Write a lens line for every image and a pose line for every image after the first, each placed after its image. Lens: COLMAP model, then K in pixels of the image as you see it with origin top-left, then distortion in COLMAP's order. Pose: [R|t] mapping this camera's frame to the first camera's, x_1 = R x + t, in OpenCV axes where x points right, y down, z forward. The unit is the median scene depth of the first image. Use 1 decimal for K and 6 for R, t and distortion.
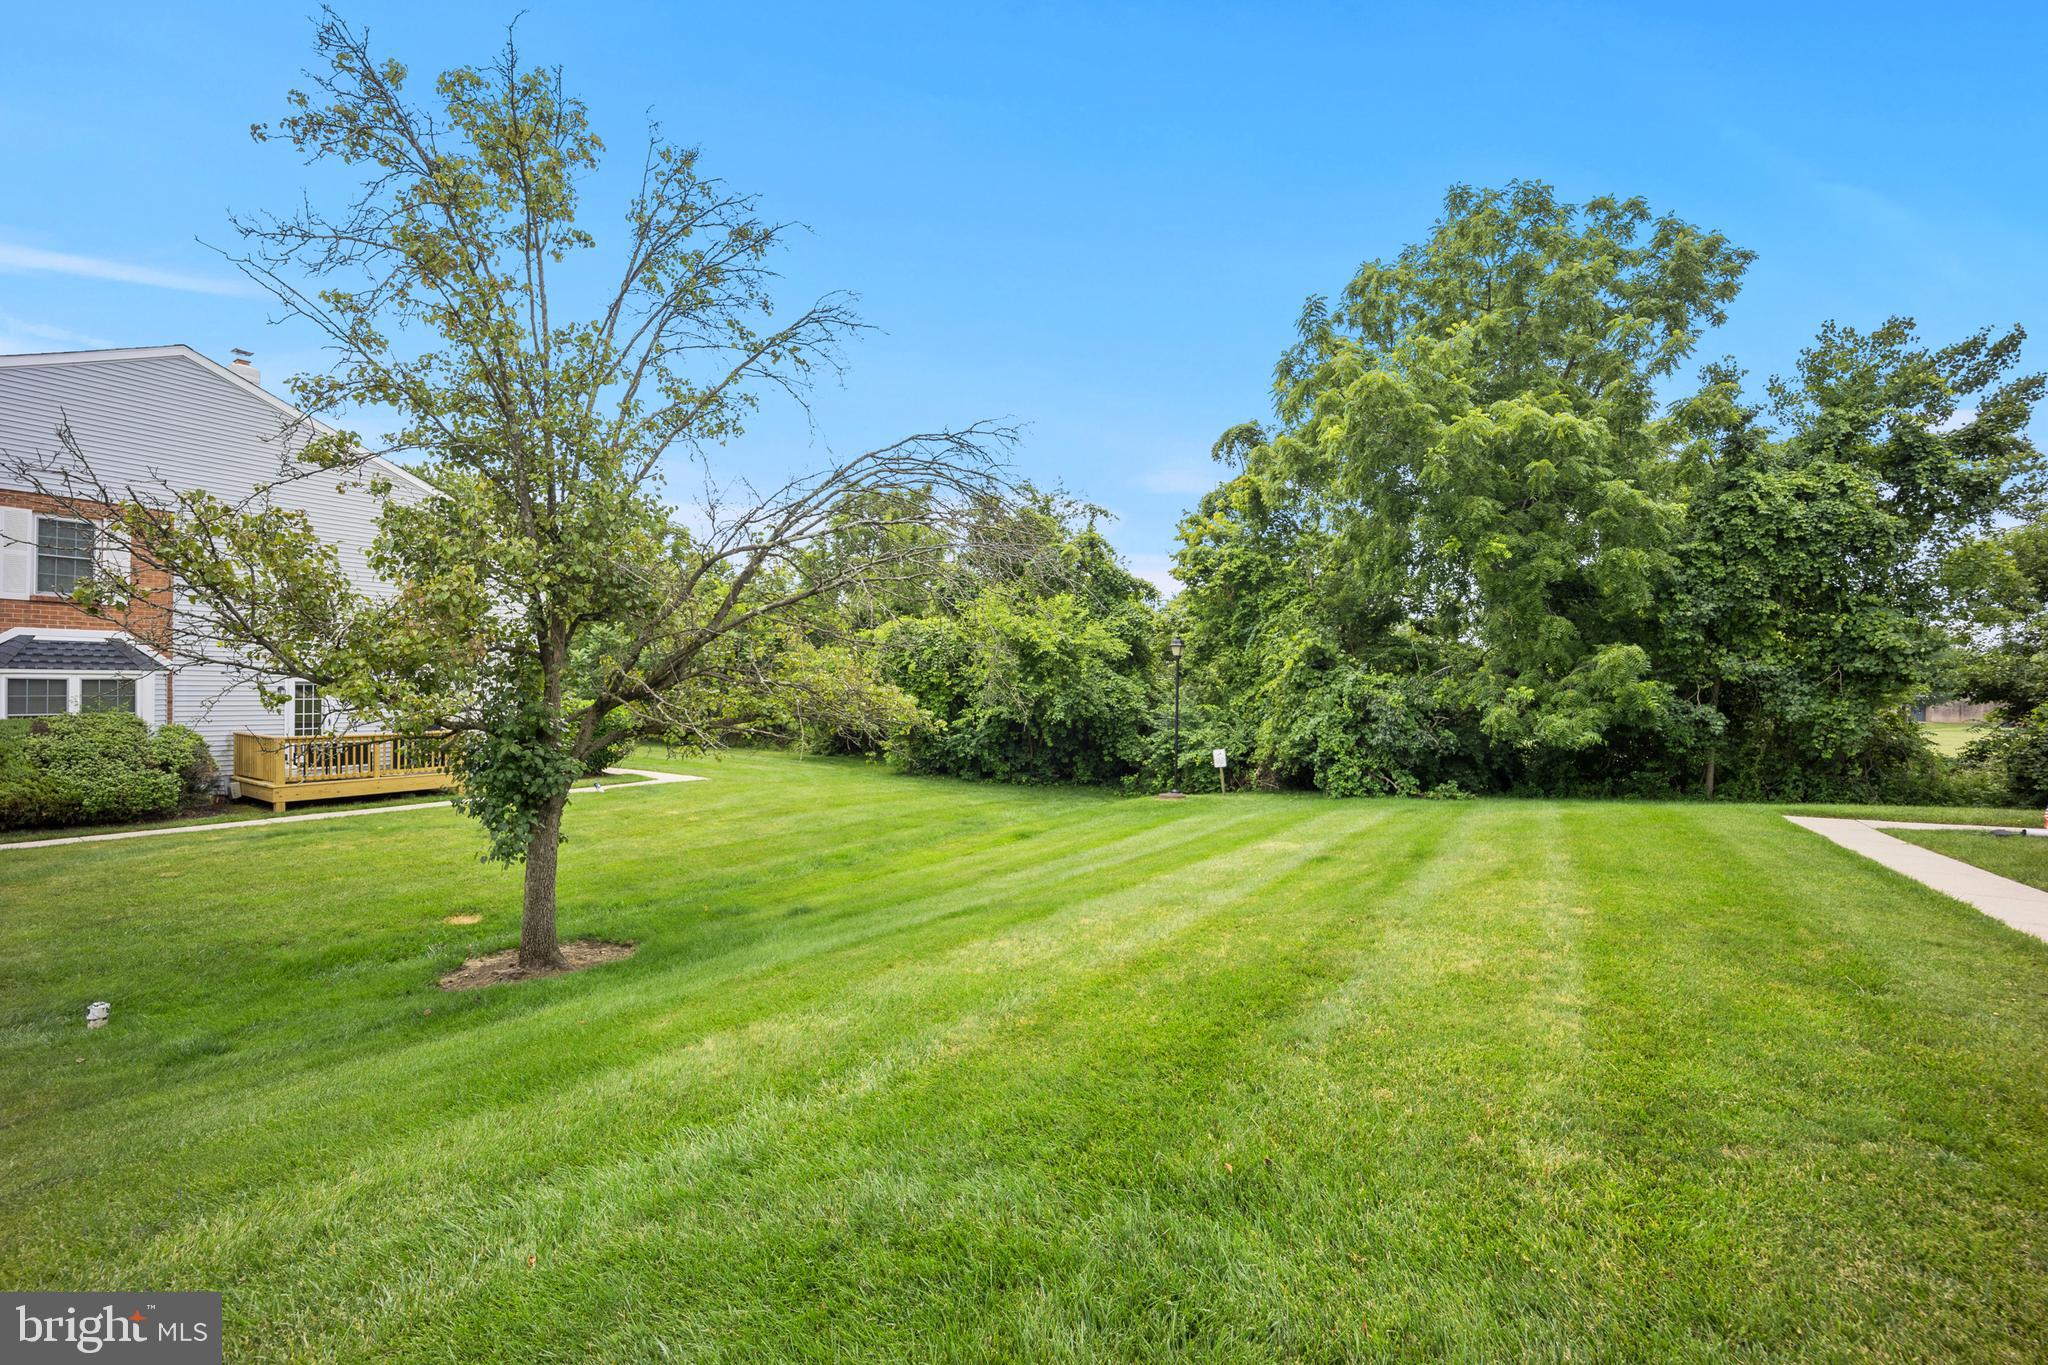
lens RADIAL K [[843.2, 0, 1028.4], [0, 843.2, 689.3], [0, 0, 1]] dist [-0.018939, -0.000620]
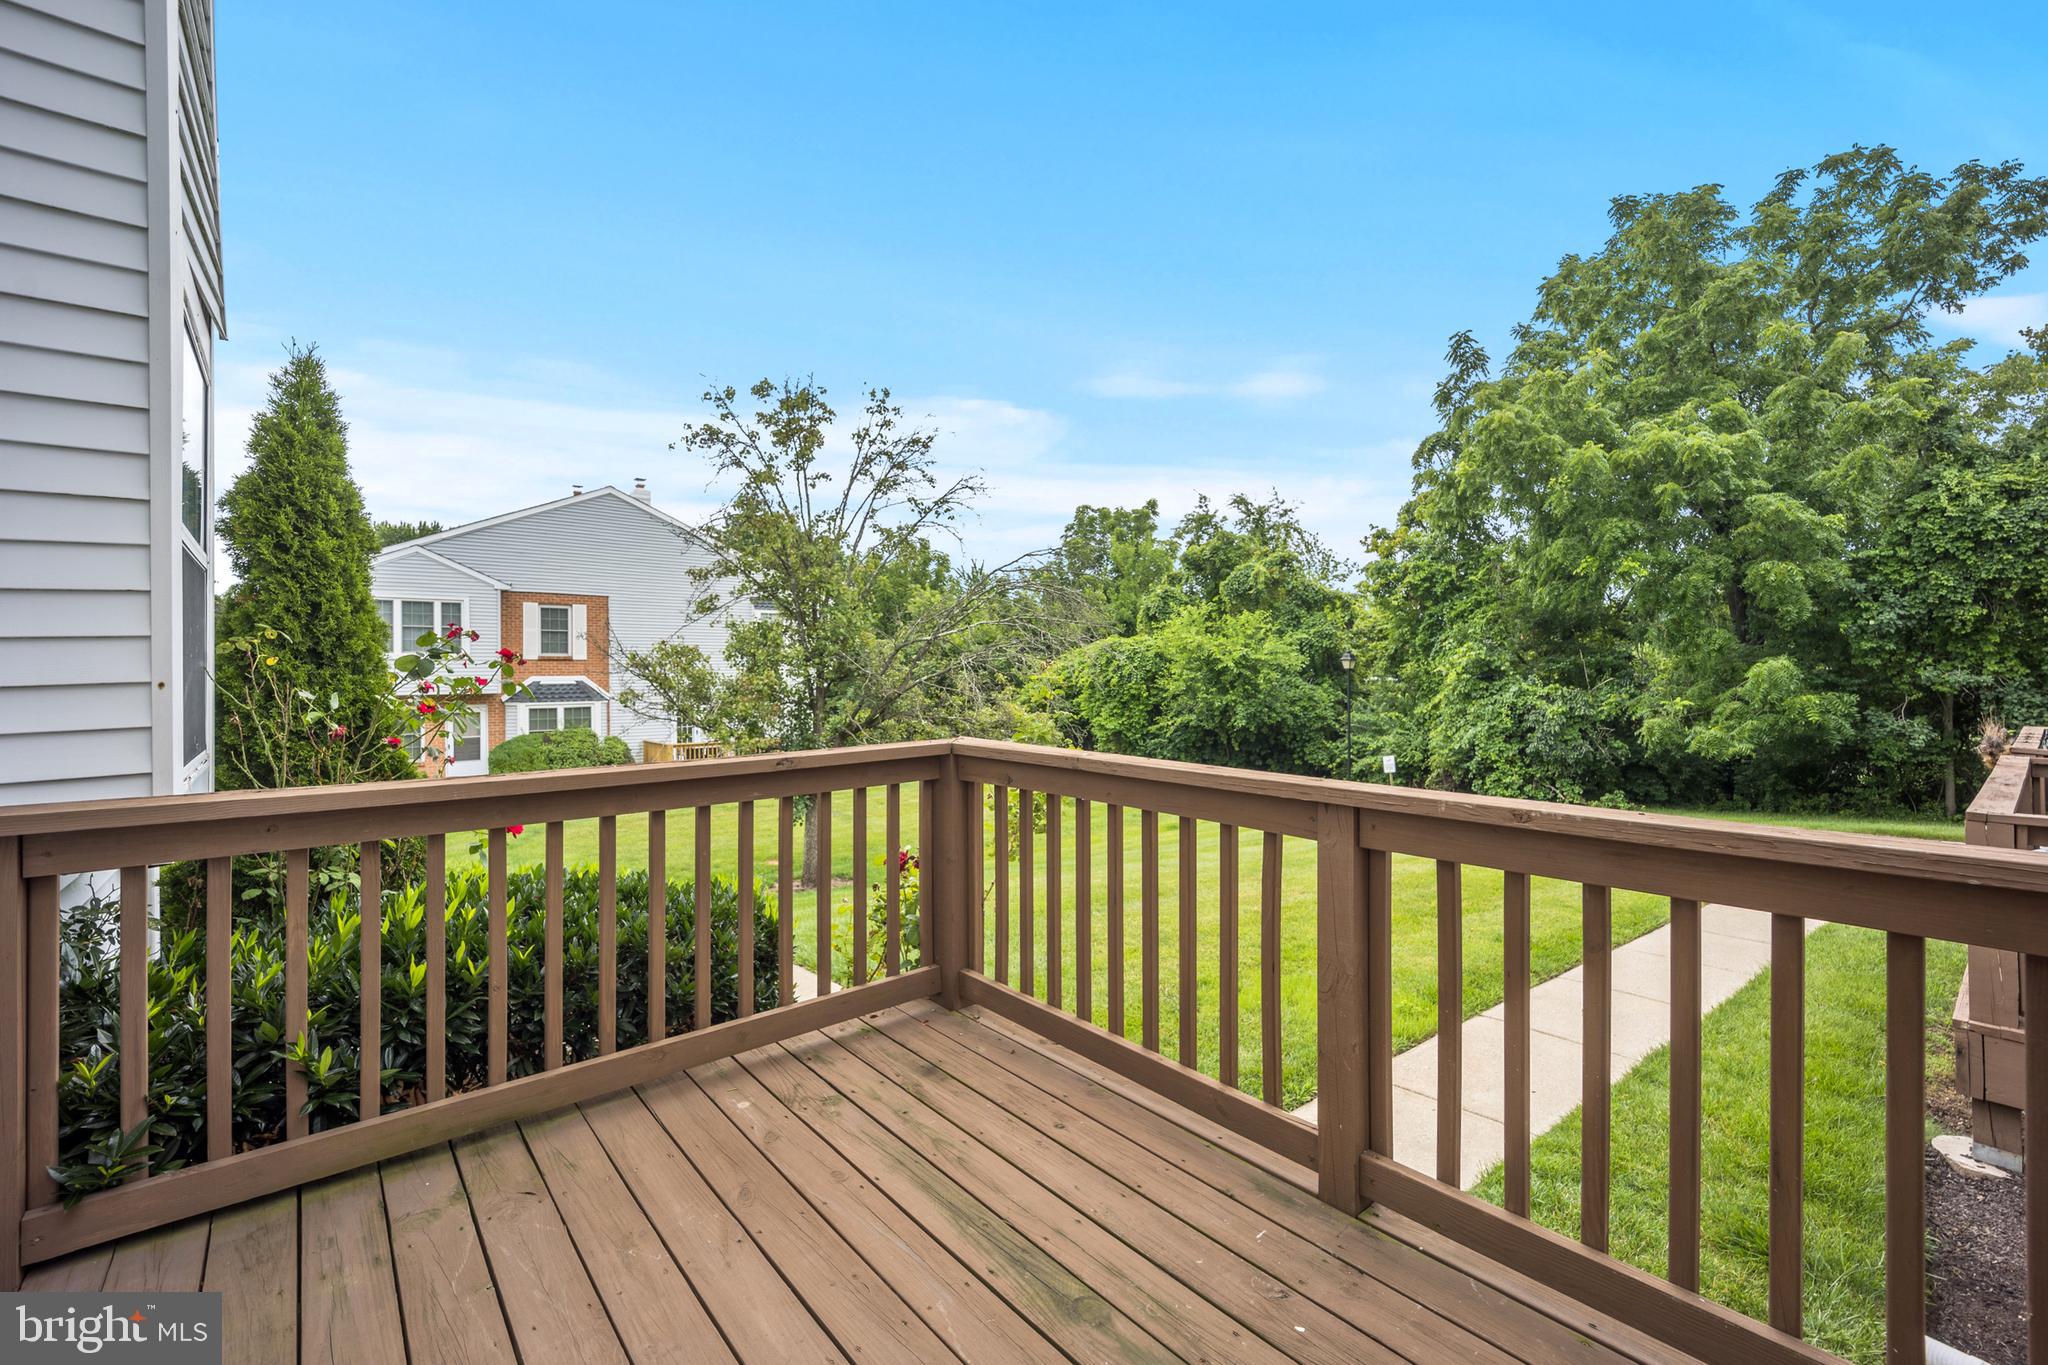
lens RADIAL K [[845.1, 0, 1015.7], [0, 845.1, 682.9], [0, 0, 1]] dist [-0.005472, -0.000370]
pose [[0.947719, -0.016357, -0.318686, 0.139546], [0.015645, 0.999866, -0.004793, -0.027181], [0.318722, -0.000443, 0.947848, -0.190936]]
